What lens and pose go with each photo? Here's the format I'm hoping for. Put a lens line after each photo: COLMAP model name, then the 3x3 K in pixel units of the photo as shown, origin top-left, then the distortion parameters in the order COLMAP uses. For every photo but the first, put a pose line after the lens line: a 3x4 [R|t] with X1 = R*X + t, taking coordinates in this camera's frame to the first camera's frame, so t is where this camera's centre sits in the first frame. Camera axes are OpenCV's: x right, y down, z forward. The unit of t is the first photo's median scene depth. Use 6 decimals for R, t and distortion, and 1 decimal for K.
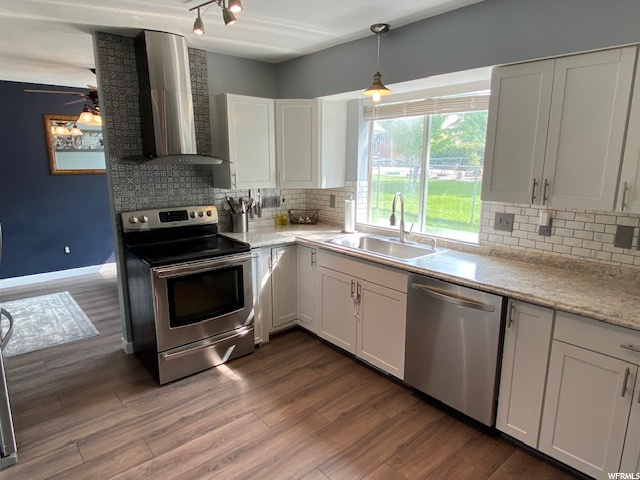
lens RADIAL K [[395.4, 0, 321.2], [0, 395.4, 244.3], [0, 0, 1]] dist [0.112810, -0.120864]
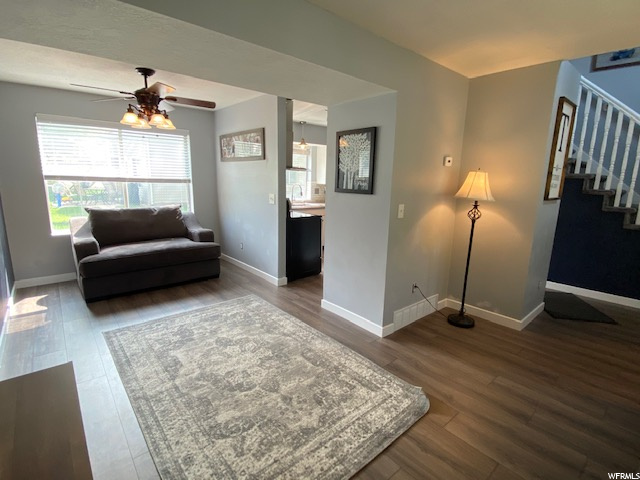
lens RADIAL K [[314.0, 0, 320.0], [0, 314.0, 240.0], [0, 0, 1]] dist [0.004486, -0.000201]
pose [[-0.008619, -0.203001, 0.979141, -1.727237], [0.185564, 0.961845, 0.201049, -0.139184], [-0.982594, 0.183426, 0.029380, 0.797999]]
